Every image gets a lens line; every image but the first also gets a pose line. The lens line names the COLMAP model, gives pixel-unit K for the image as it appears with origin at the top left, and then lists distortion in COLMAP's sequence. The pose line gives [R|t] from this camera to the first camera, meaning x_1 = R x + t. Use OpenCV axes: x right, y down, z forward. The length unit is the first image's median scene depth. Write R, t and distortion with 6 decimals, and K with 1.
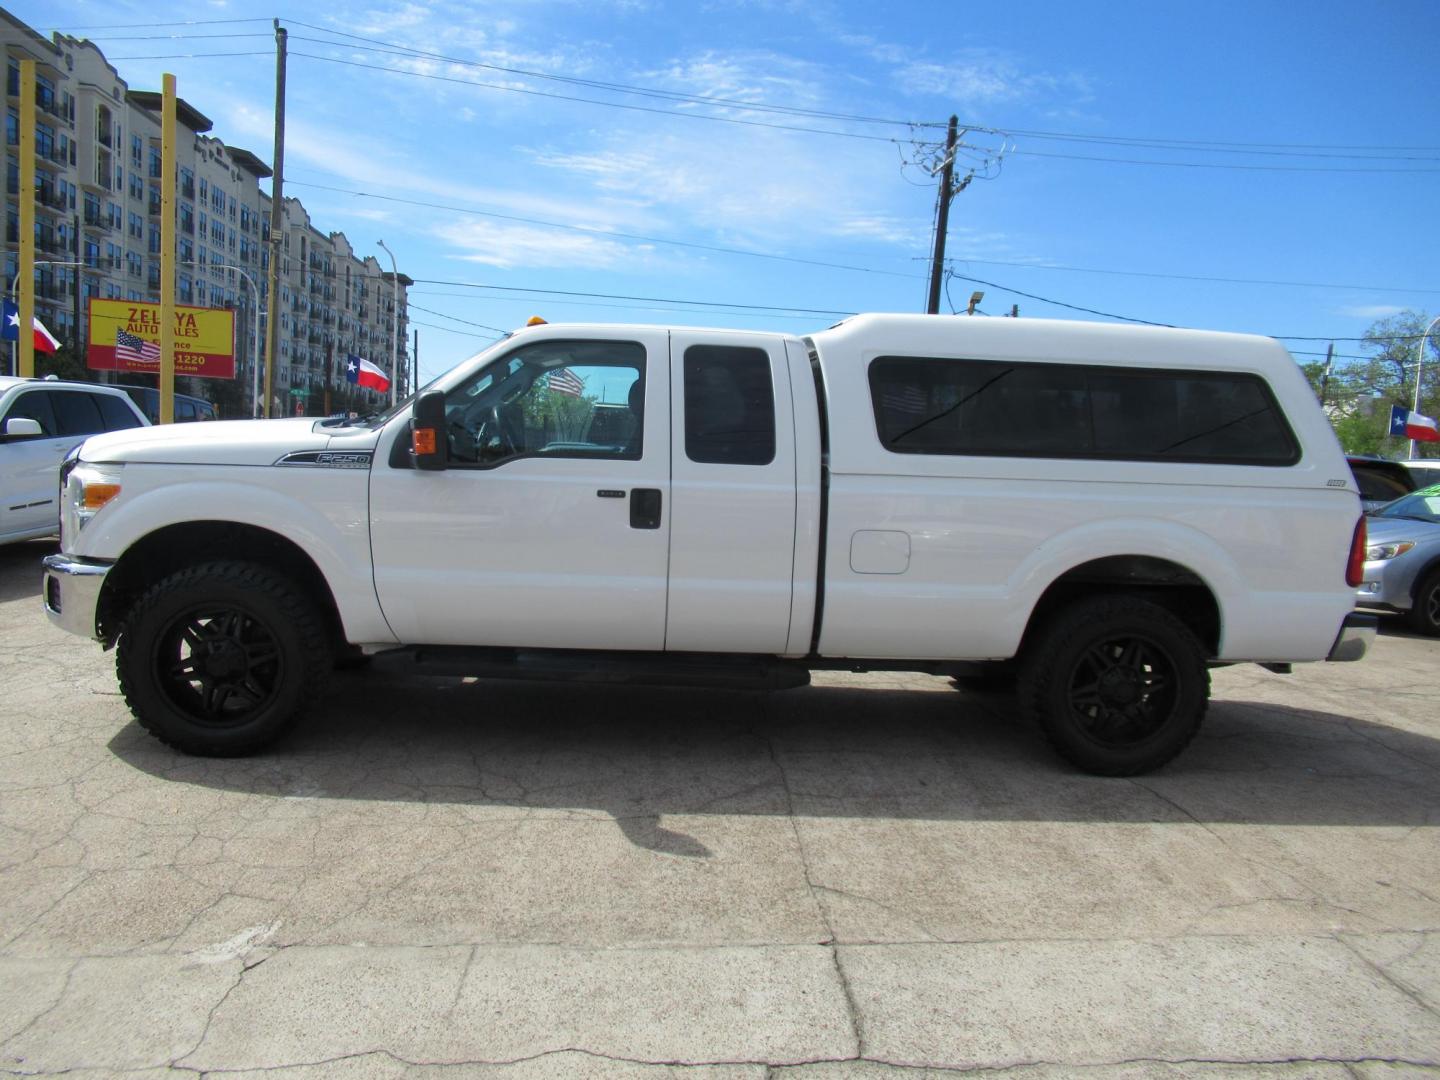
lens RADIAL K [[1062.0, 0, 716.0], [0, 1062.0, 540.6], [0, 0, 1]] dist [-0.000019, 0.000390]
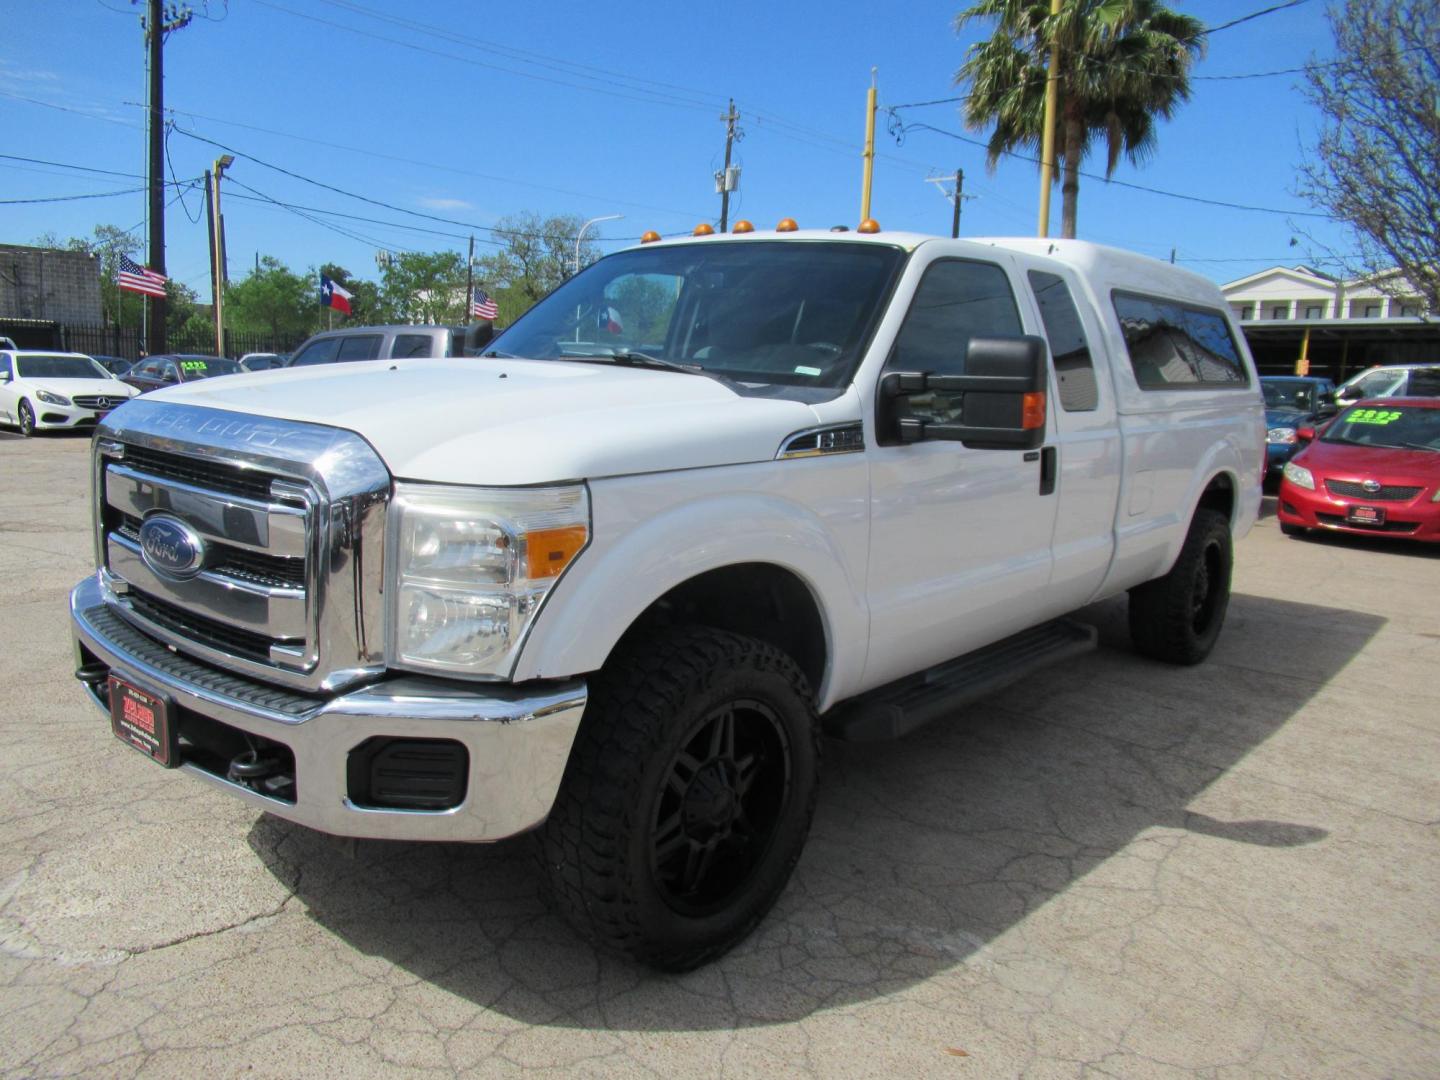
lens RADIAL K [[1062.0, 0, 716.0], [0, 1062.0, 540.6], [0, 0, 1]] dist [-0.000019, 0.000390]
pose [[0.701358, -0.133863, 0.700127, -0.896827], [0.056100, 0.989527, 0.132997, -0.109526], [-0.710598, -0.054001, 0.701523, 0.626897]]
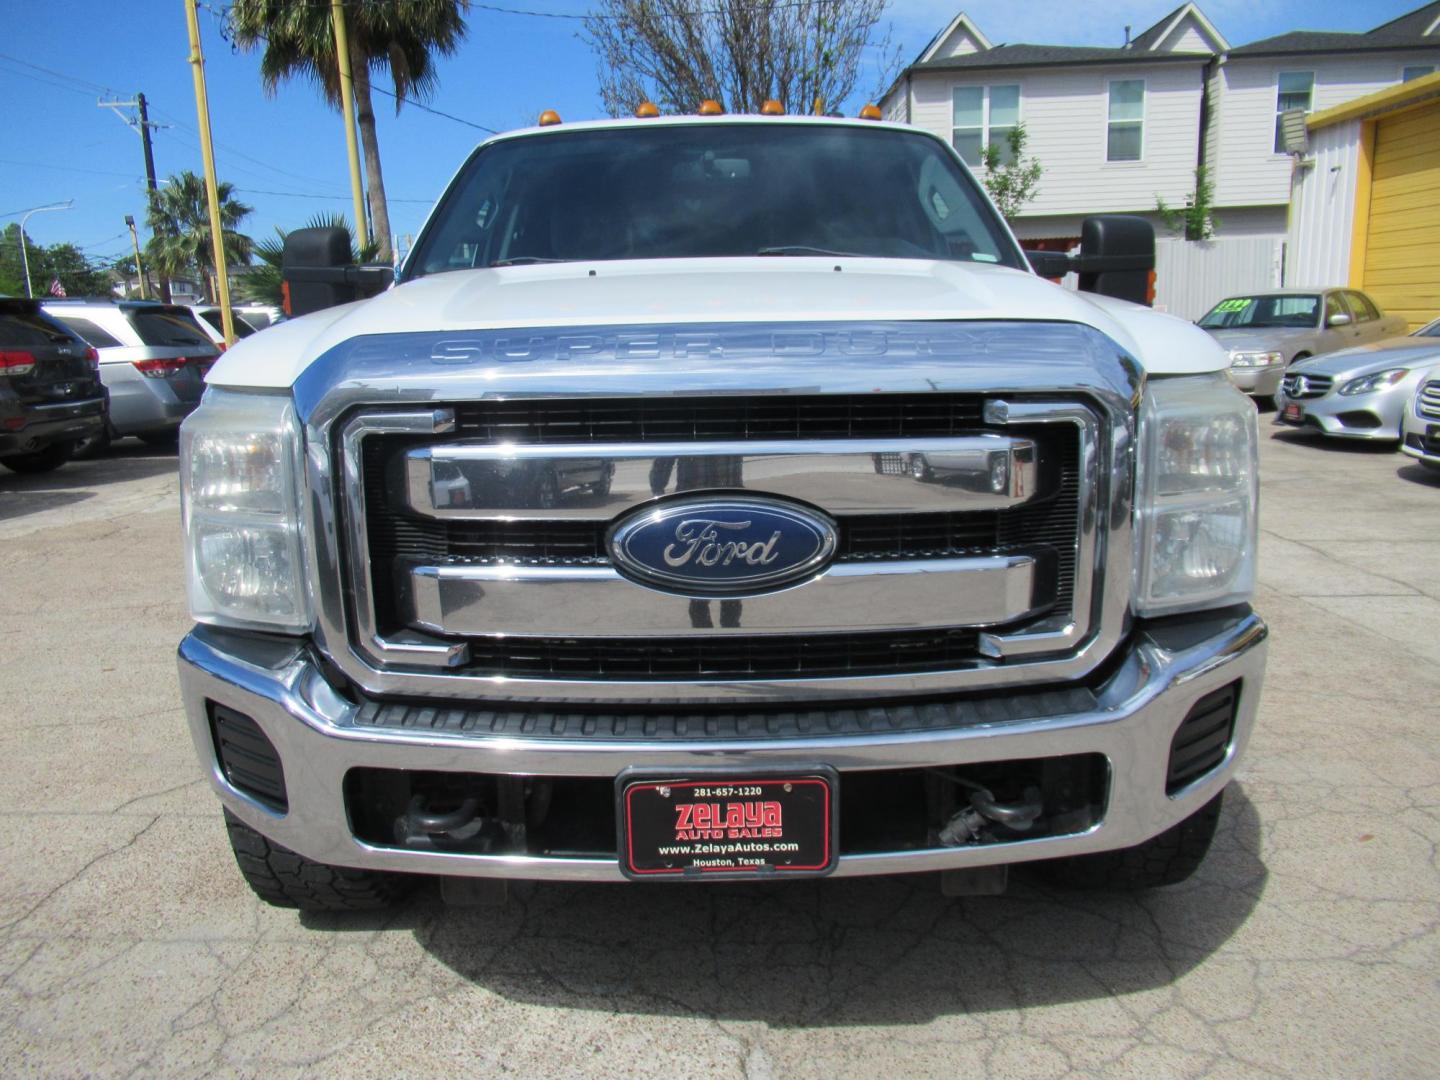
lens RADIAL K [[1062.0, 0, 716.0], [0, 1062.0, 540.6], [0, 0, 1]] dist [-0.000019, 0.000390]
pose [[0.062059, -0.251115, 0.965966, -1.049146], [0.114831, 0.963201, 0.243019, -0.135747], [-0.991445, 0.095841, 0.088611, 1.212828]]
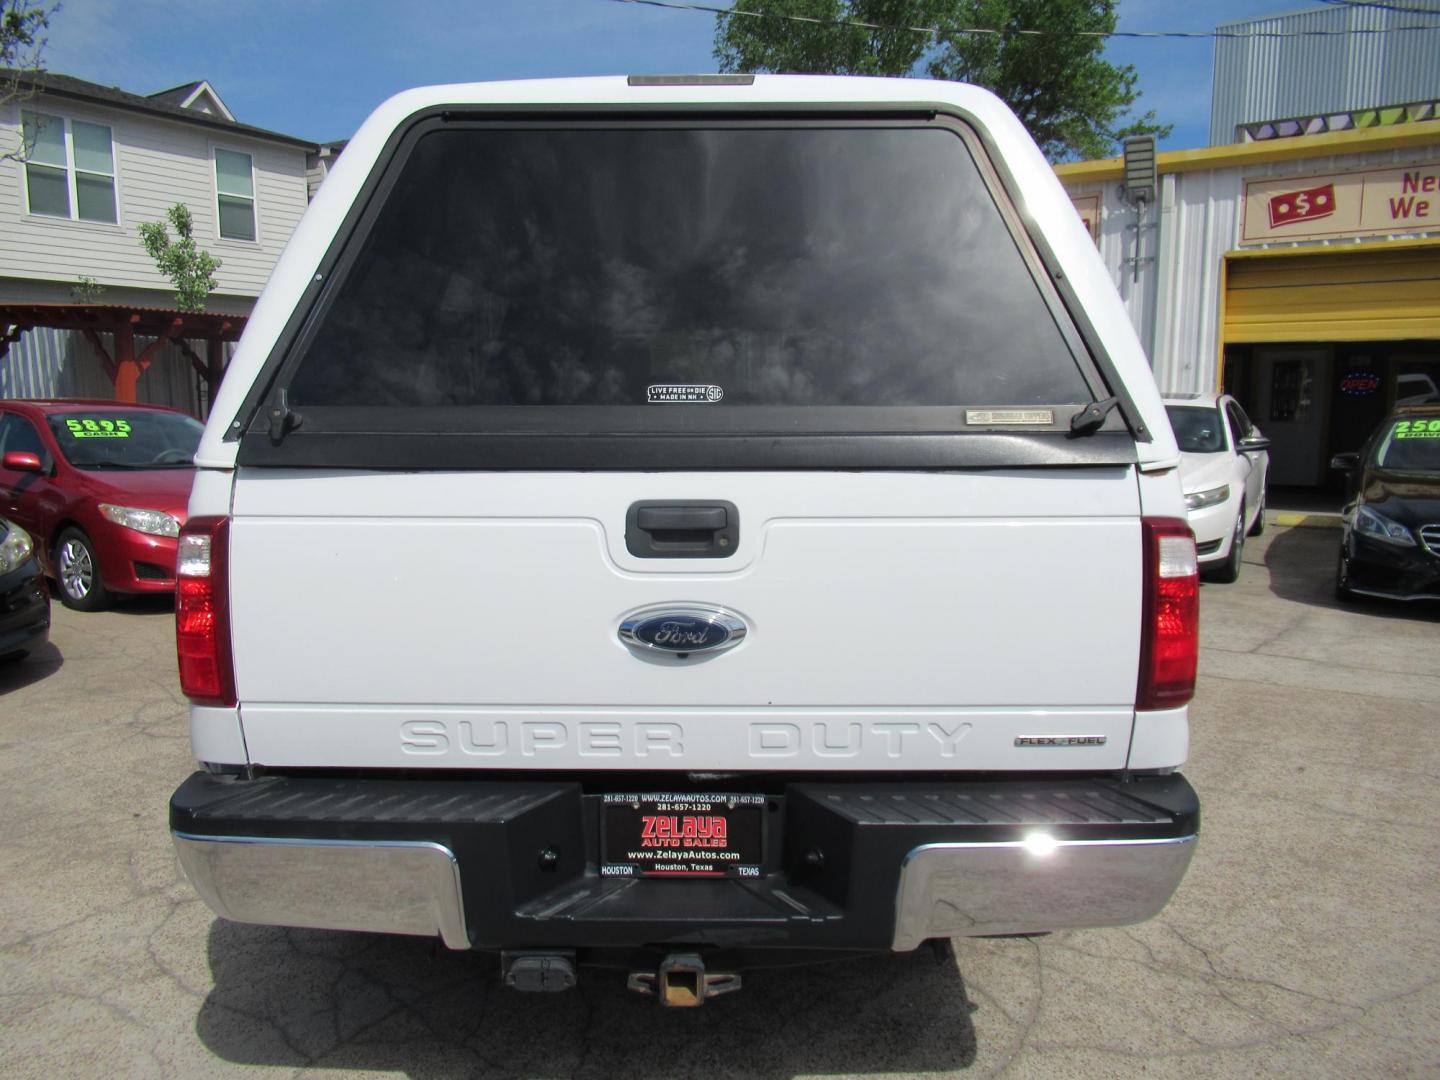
lens RADIAL K [[1068.3, 0, 720.0], [0, 1068.3, 540.0], [0, 0, 1]] dist [0.004481, 0.003115]
pose [[-0.790137, -0.130737, 0.598825, 0.057359], [0.009318, 0.974312, 0.225009, -0.196837], [-0.612859, 0.183368, -0.768622, 2.133922]]
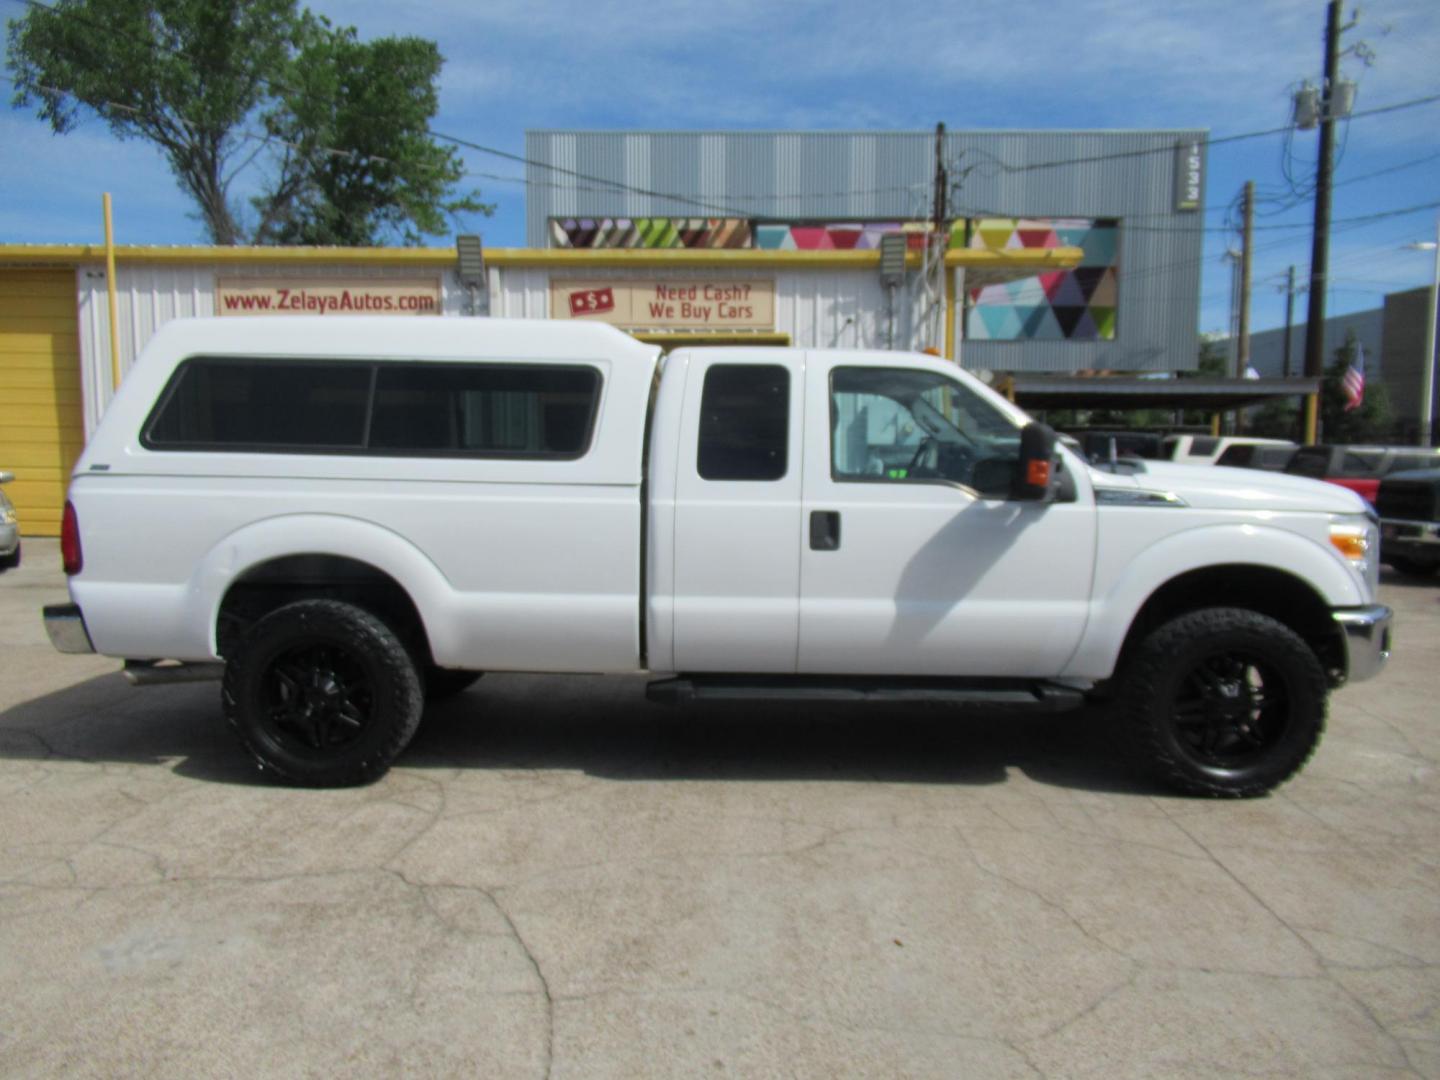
lens RADIAL K [[1071.5, 0, 714.6], [0, 1071.5, 537.3], [0, 0, 1]] dist [0.002073, -0.004215]
pose [[-0.995655, -0.059751, 0.071428, -0.076560], [-0.047121, 0.984830, 0.167001, -0.243430], [-0.080322, 0.162909, -0.983366, 2.564250]]
